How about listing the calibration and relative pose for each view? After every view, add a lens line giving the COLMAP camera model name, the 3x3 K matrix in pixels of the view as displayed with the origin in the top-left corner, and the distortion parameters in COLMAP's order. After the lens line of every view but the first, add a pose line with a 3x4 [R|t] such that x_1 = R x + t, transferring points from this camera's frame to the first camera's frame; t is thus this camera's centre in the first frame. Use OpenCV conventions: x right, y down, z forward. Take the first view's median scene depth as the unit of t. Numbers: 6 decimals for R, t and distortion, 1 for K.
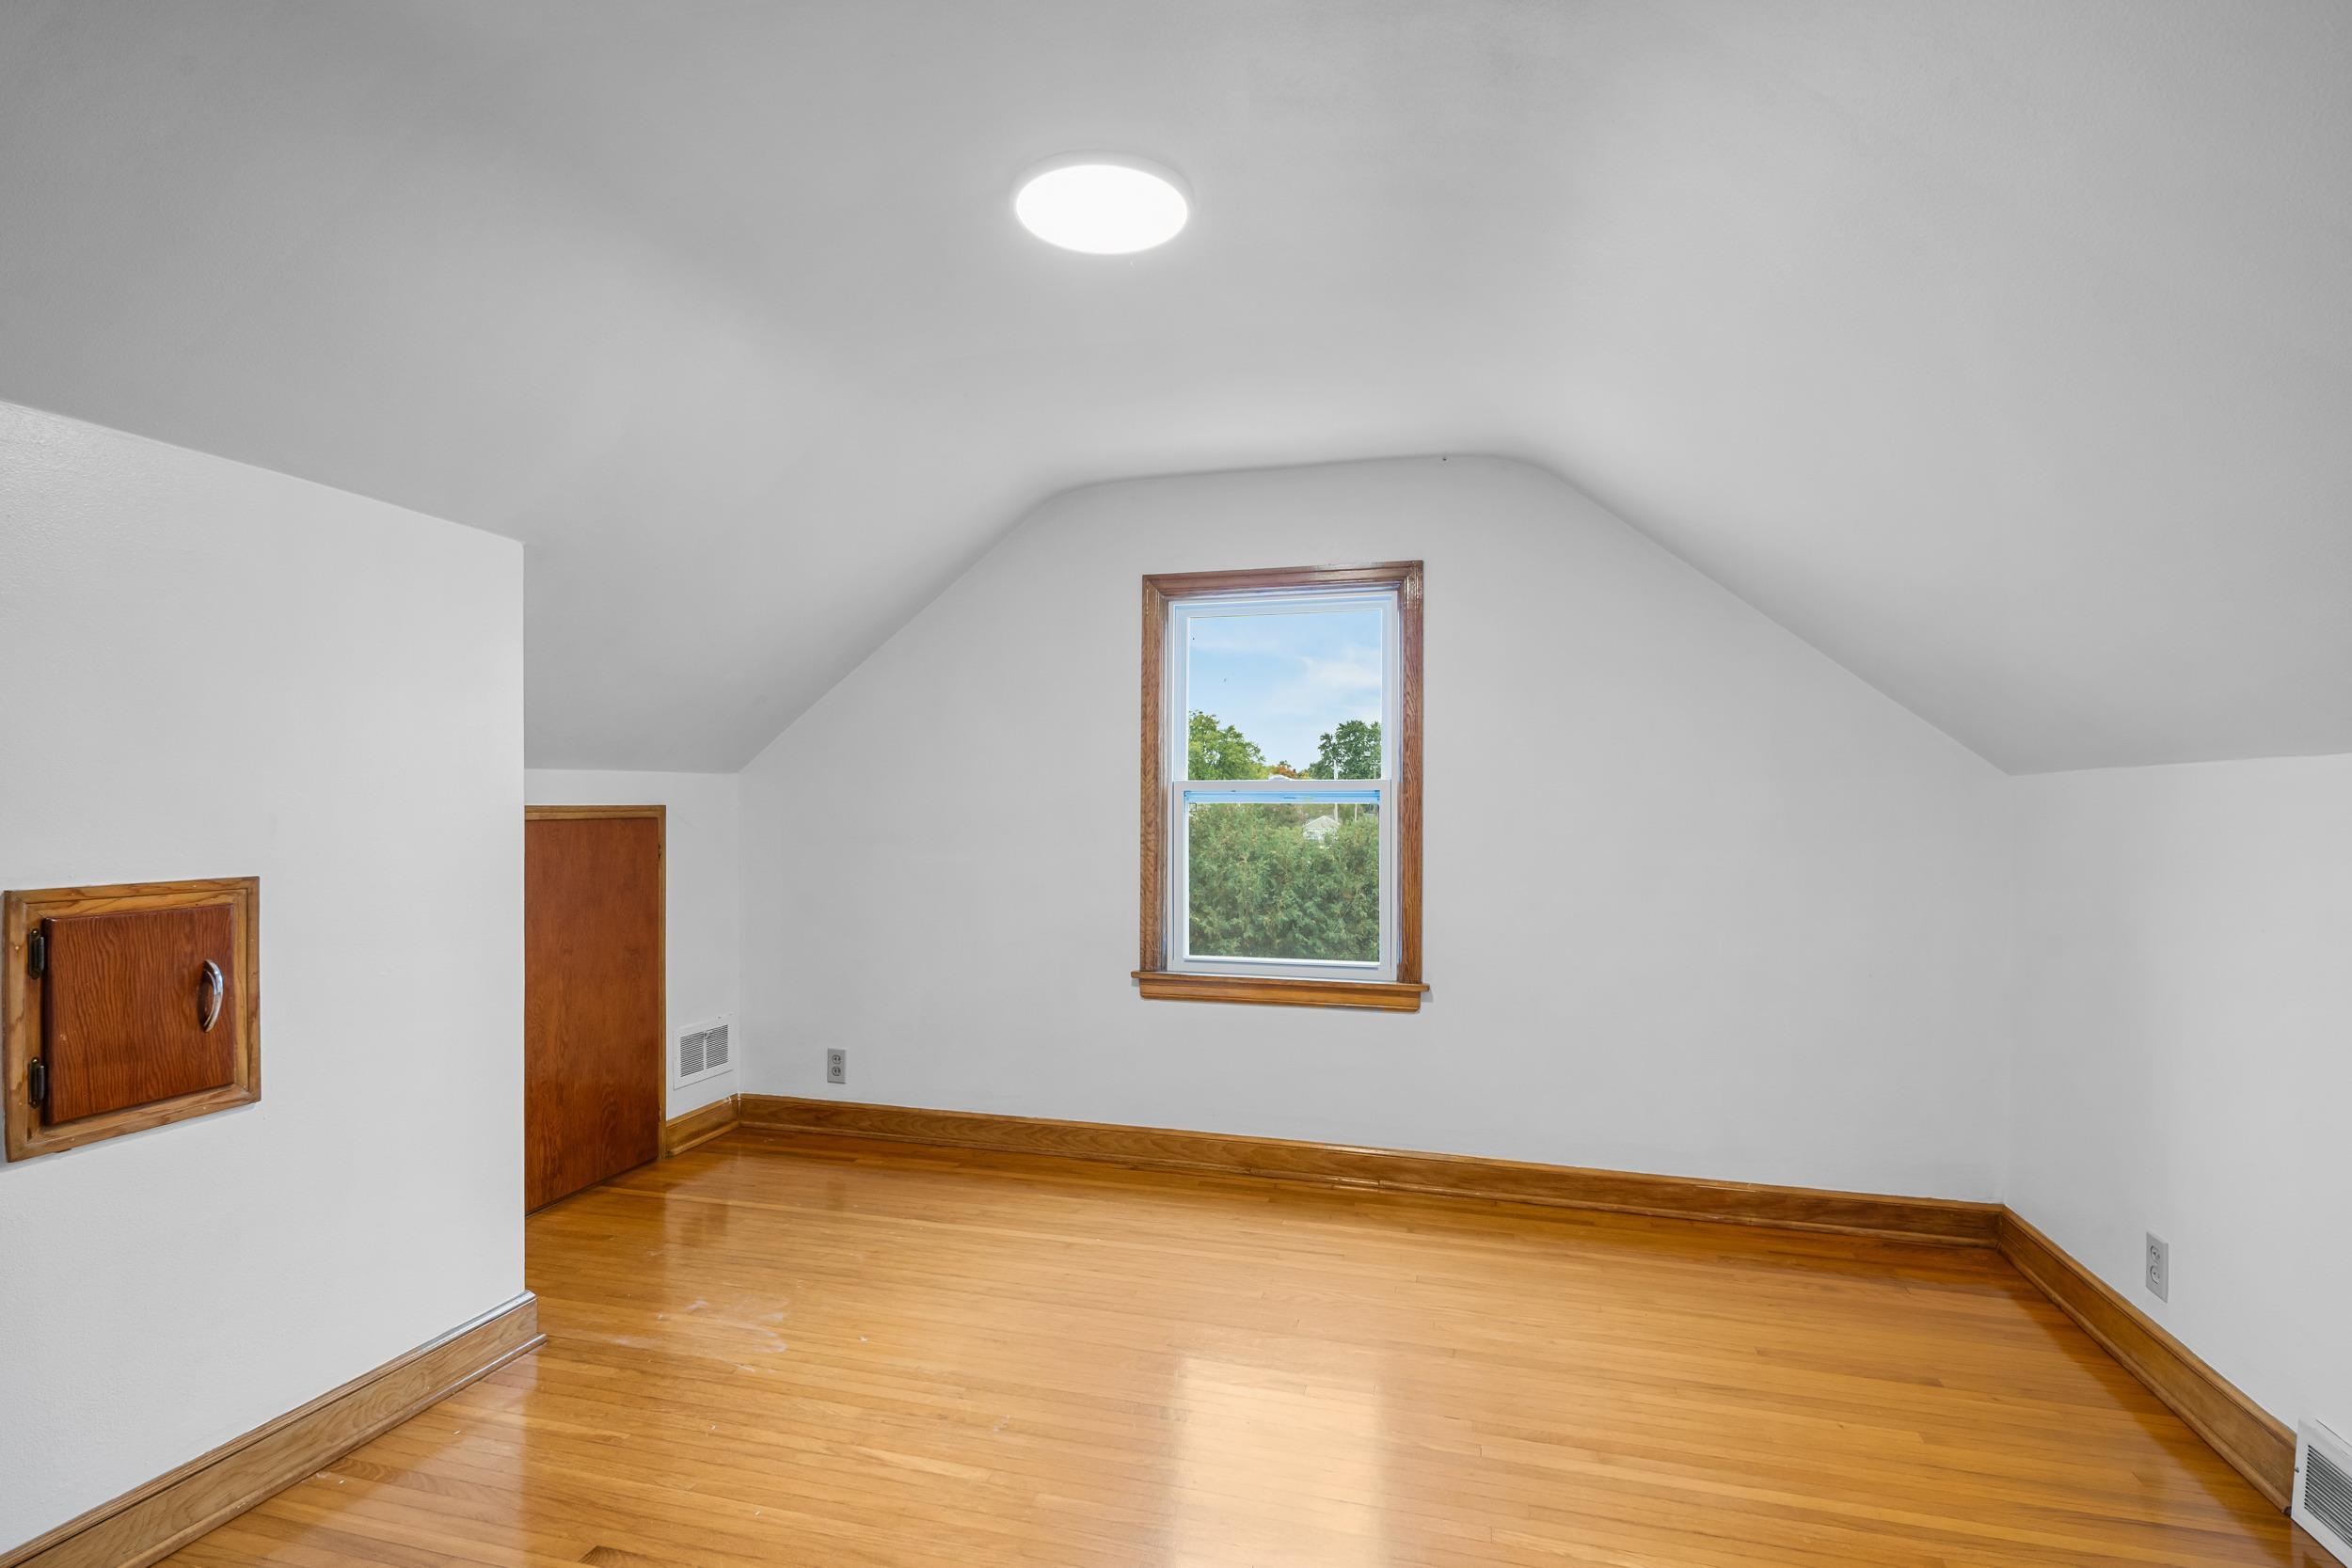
lens RADIAL K [[1147.6, 0, 1165.9], [0, 1147.6, 793.2], [0, 0, 1]] dist [0.005585, -0.003539]
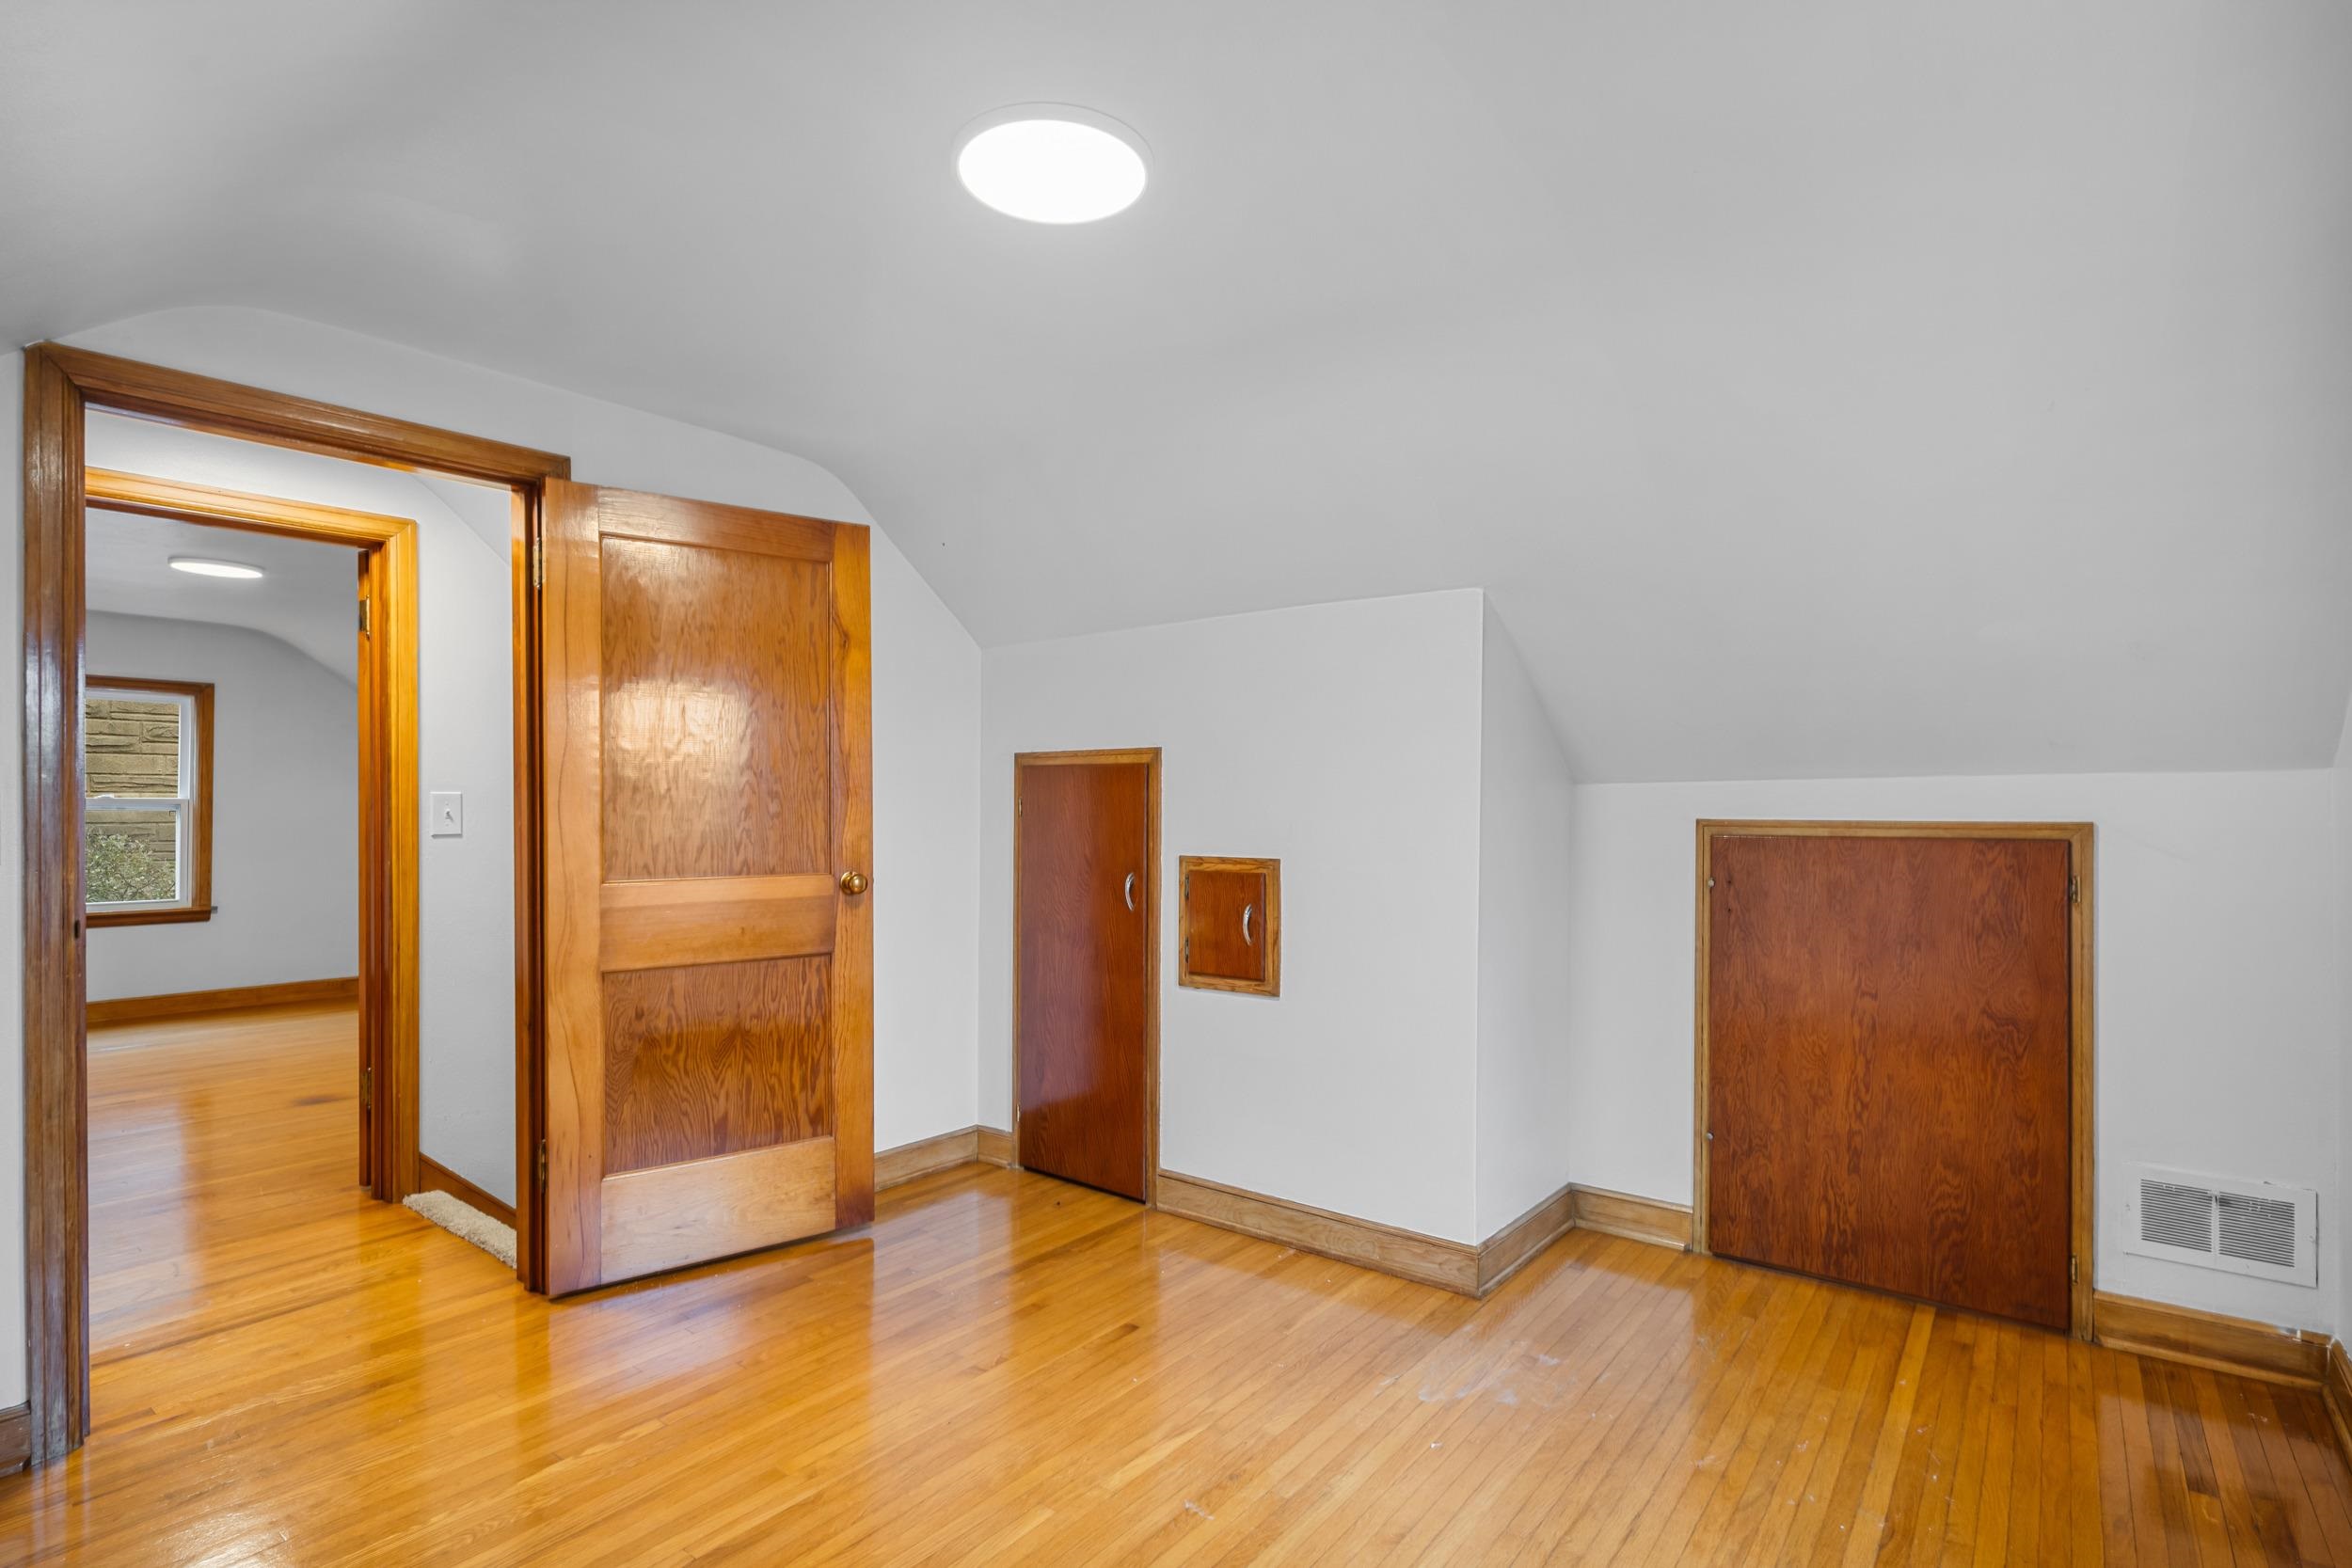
lens RADIAL K [[1147.6, 0, 1172.2], [0, 1147.6, 794.7], [0, 0, 1]] dist [0.005585, -0.003539]
pose [[-0.367623, -0.012794, -0.929887, 0.448278], [0.002324, 0.999890, -0.014676, 0.002847], [0.929972, -0.007556, -0.367552, 0.836892]]
